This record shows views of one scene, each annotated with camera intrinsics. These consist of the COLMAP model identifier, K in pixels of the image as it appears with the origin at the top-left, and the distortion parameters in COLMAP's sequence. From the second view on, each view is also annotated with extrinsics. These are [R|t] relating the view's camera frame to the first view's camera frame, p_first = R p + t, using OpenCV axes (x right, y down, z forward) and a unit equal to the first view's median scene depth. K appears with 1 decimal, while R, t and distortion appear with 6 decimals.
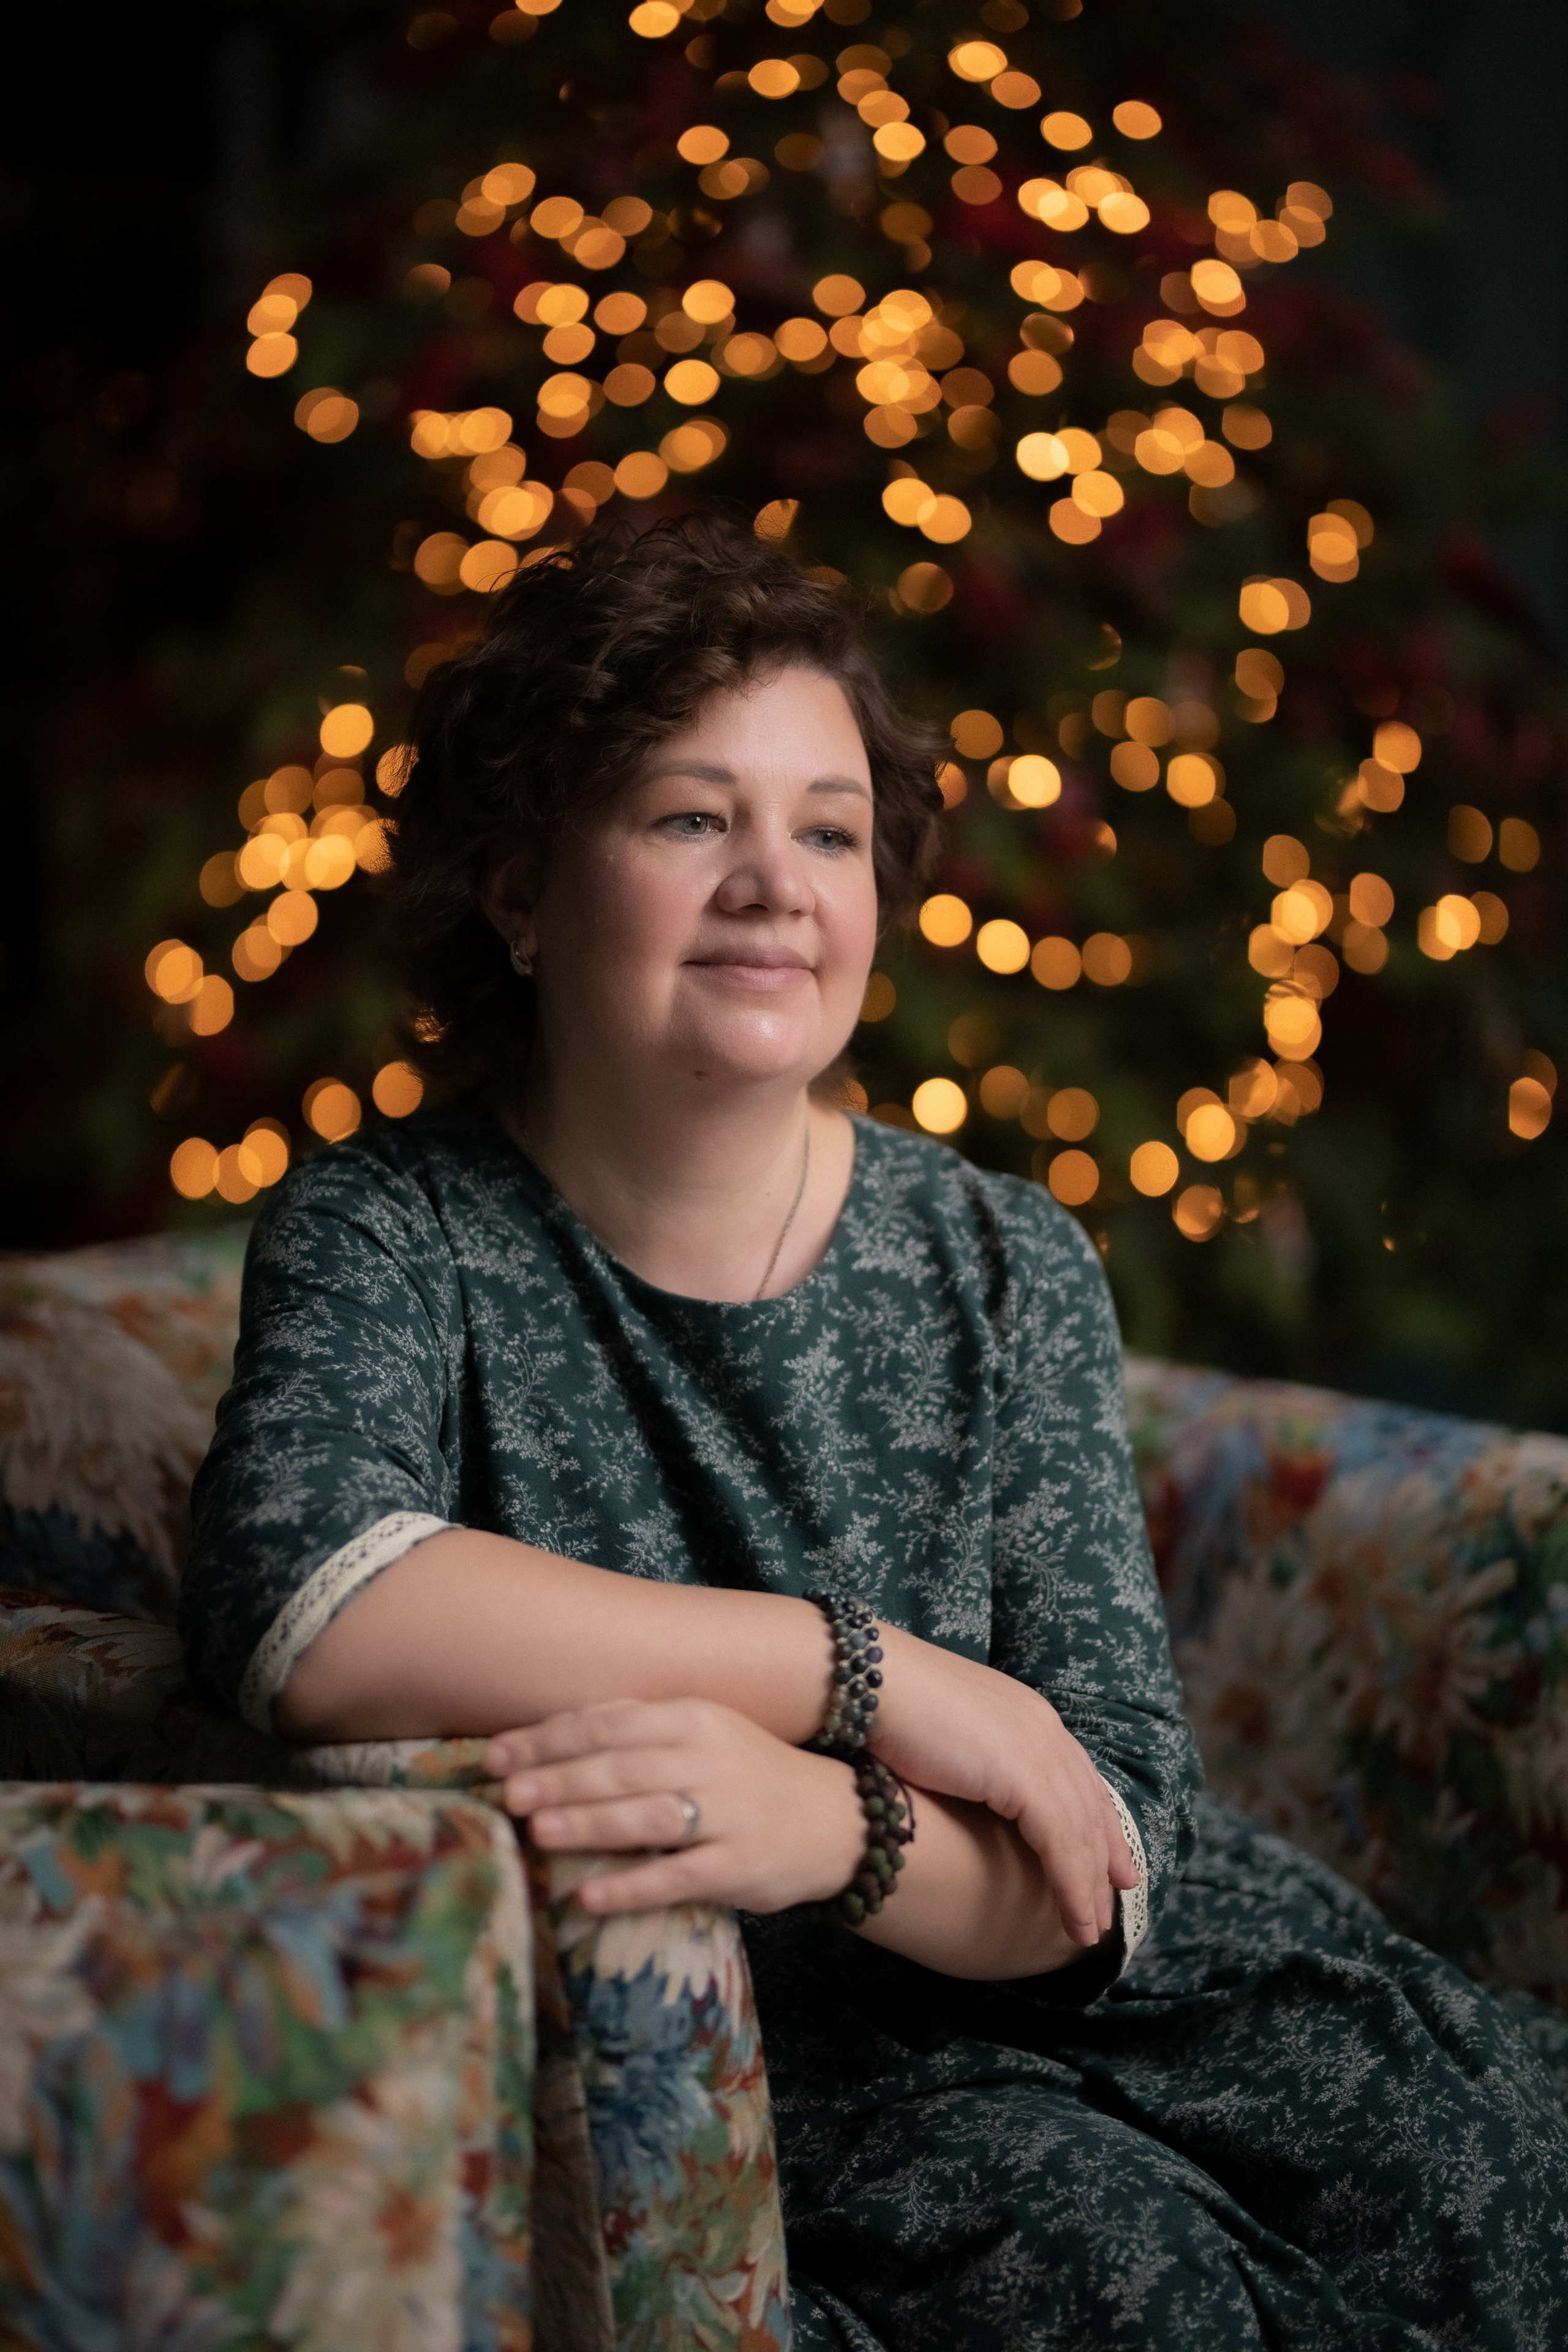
lens RADIAL K [[5676.4, 0, 782.0], [0, 5676.4, 1166.9], [0, 0, 1]] dist [0.001917, -0.744543]
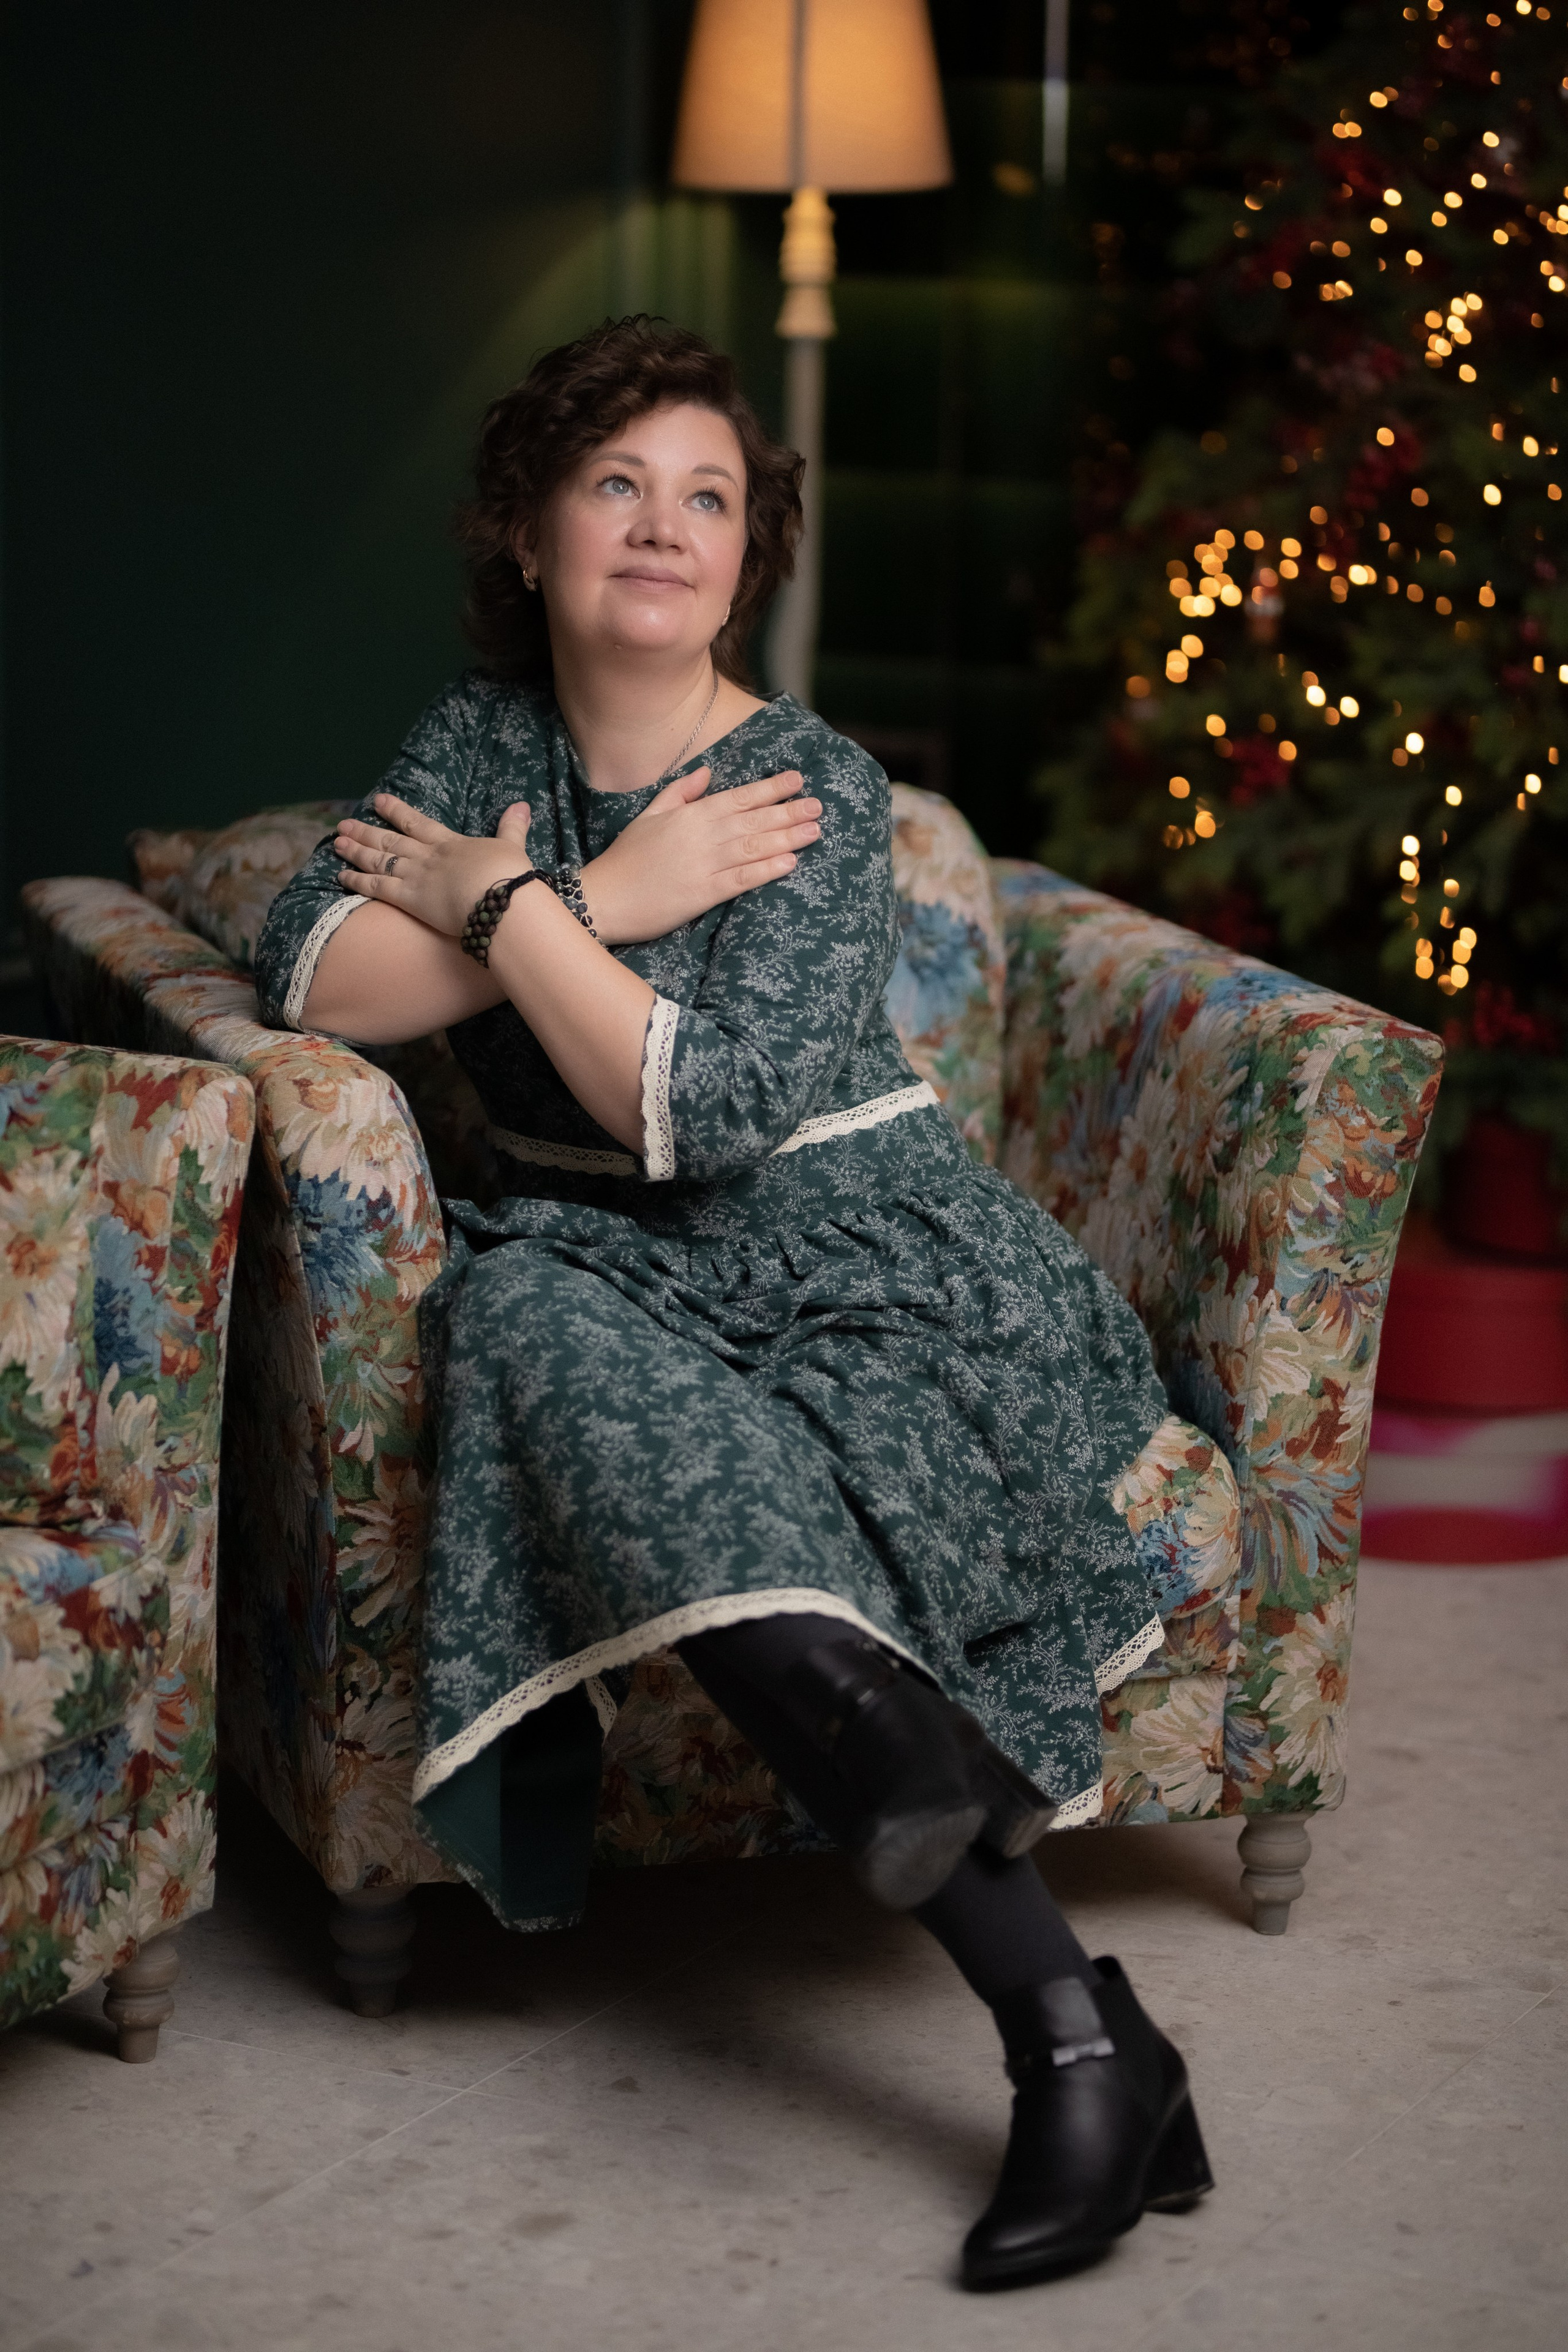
lens RADIAL K [[5607.8, 0, 781.0], [0, 5607.8, 1188.4], [0, 0, 1]] dist [-0.004244, -0.486401]
pose [[0.881387, 0.096065, -0.462524, 0.888137], [-0.079479, 0.995303, 0.055267, 0.037091], [0.465661, -0.011950, 0.884882, -0.464566]]
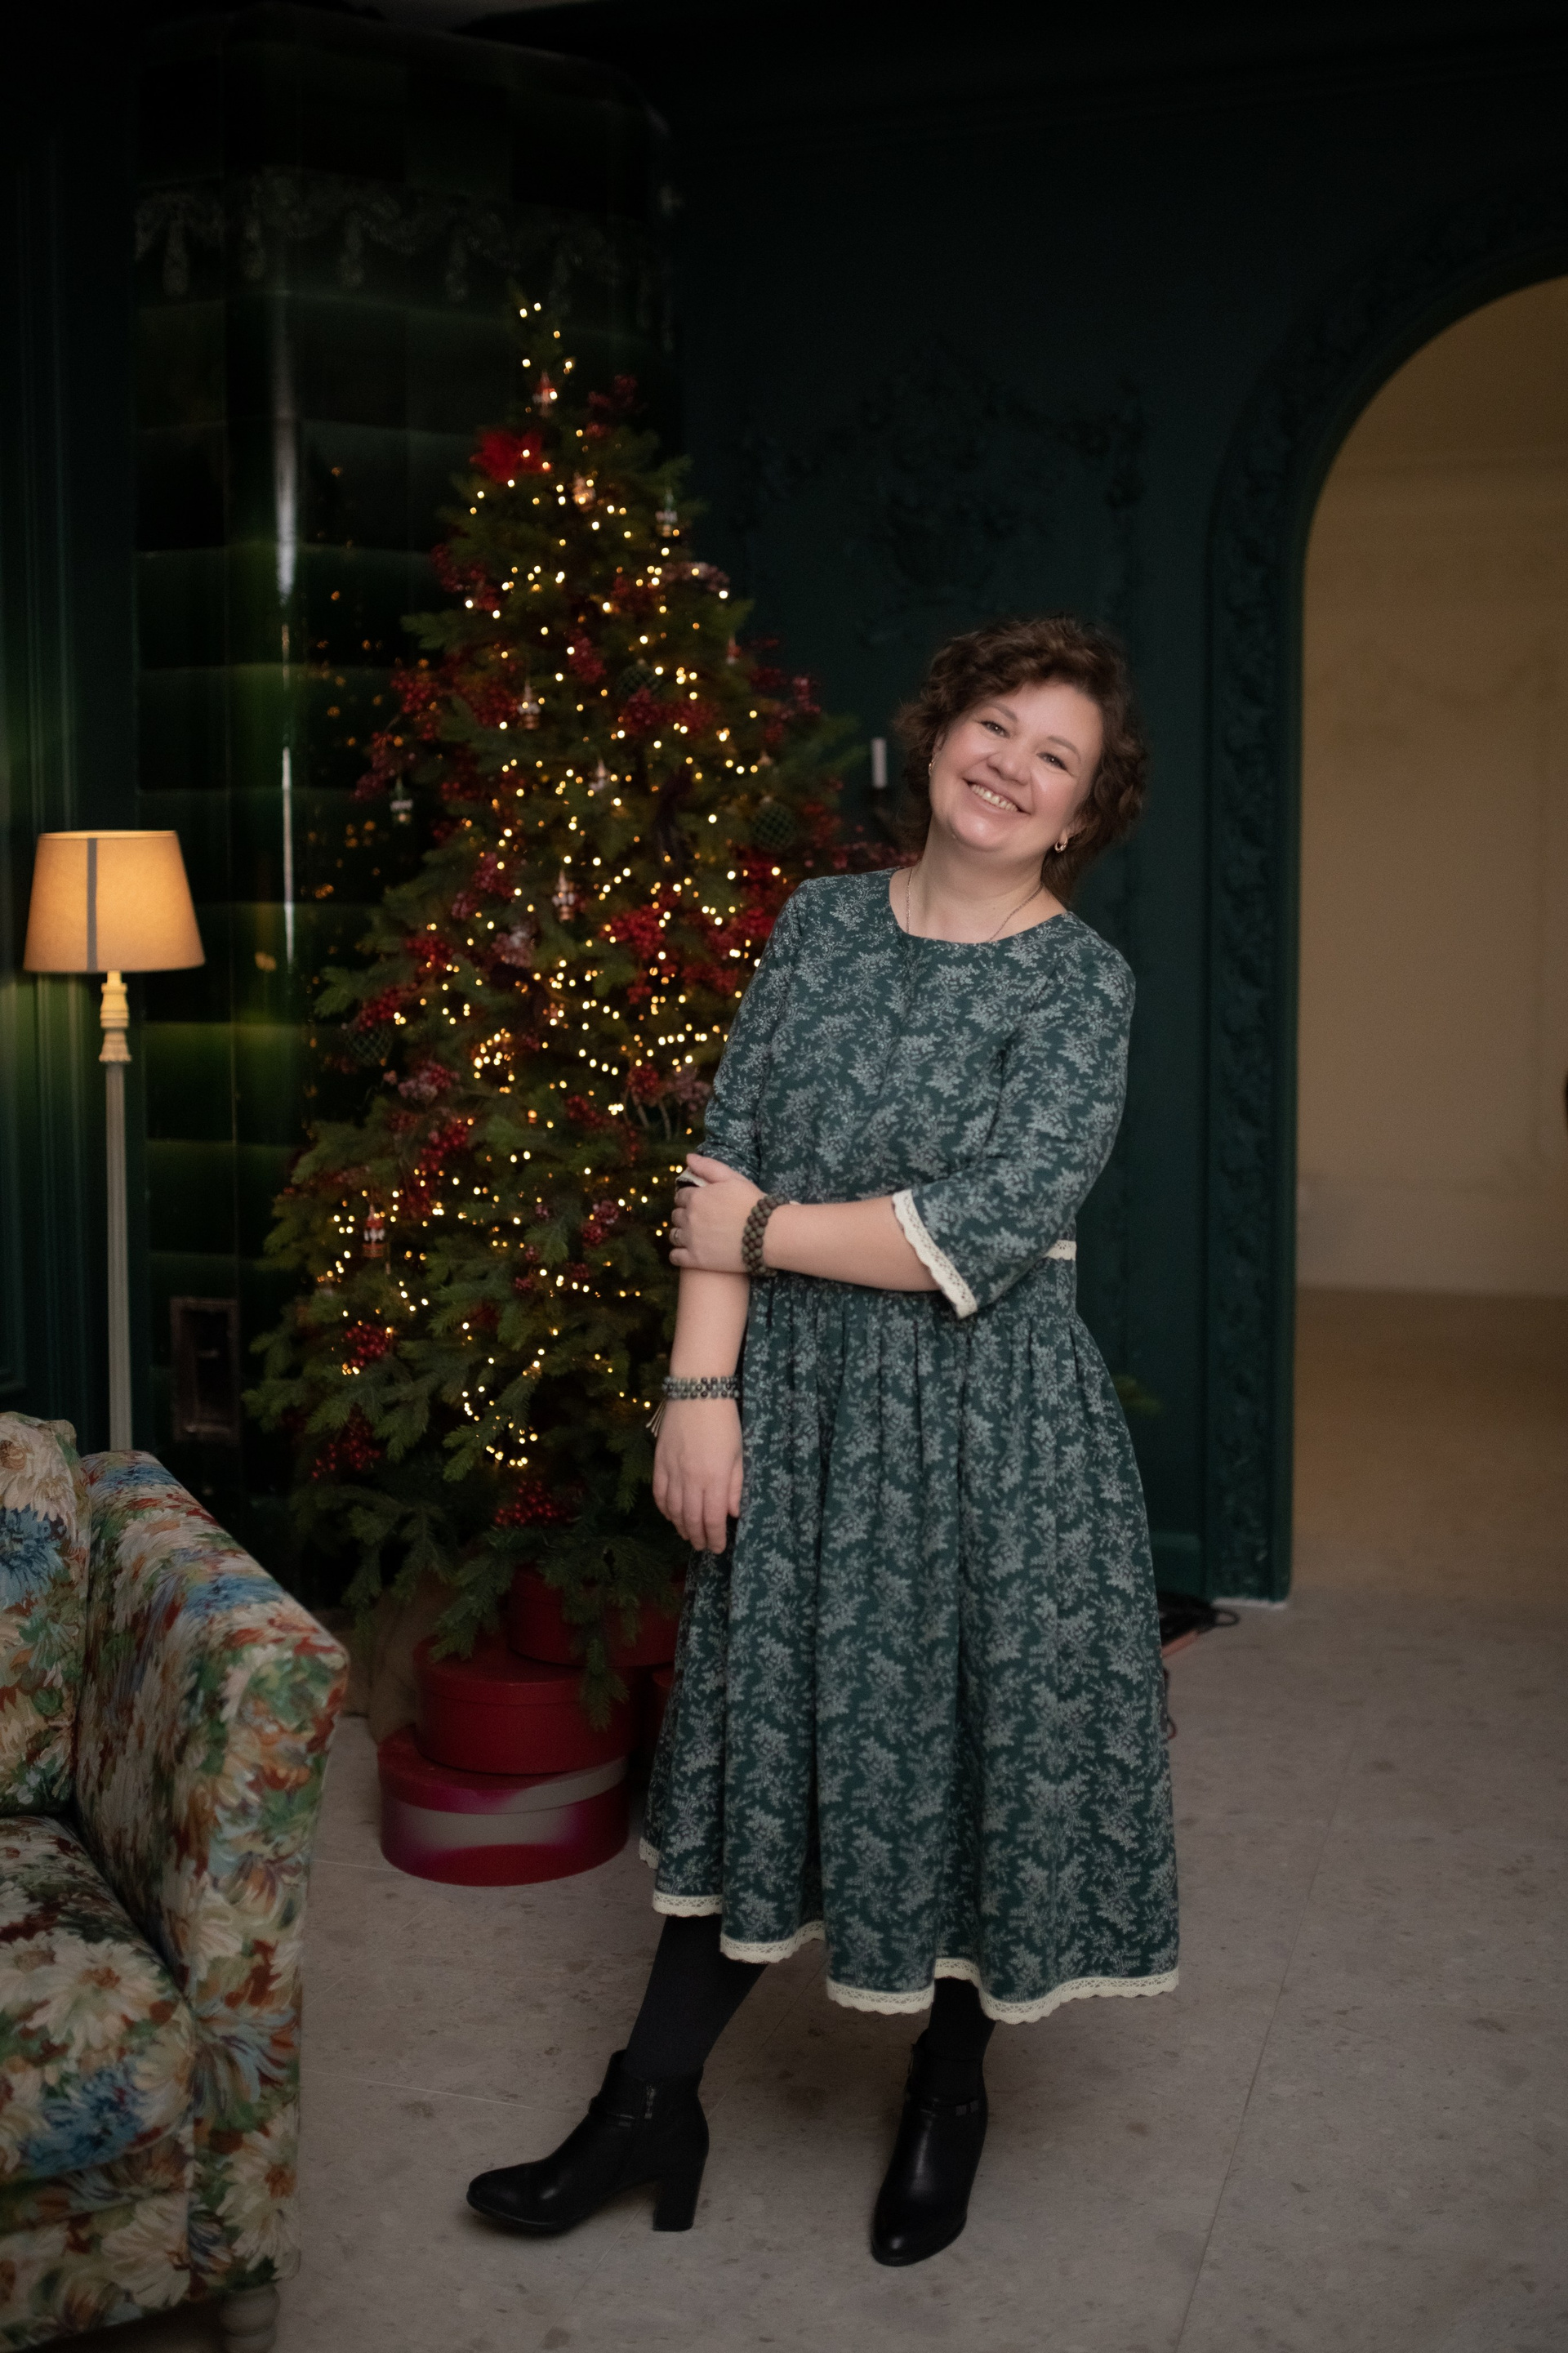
lens RADIAL K [[2370.3, 0, 824.6], [0, 2370.3, 1143.8], [0, 0, 1]] dist [-0.058220, 0.089029]
pose [[0.945411, 0.020723, -0.325221, 0.713614], [-0.039591, 0.997888, -0.051507, -0.089643], [0.323466, 0.061571, 0.944234, 0.410426]]
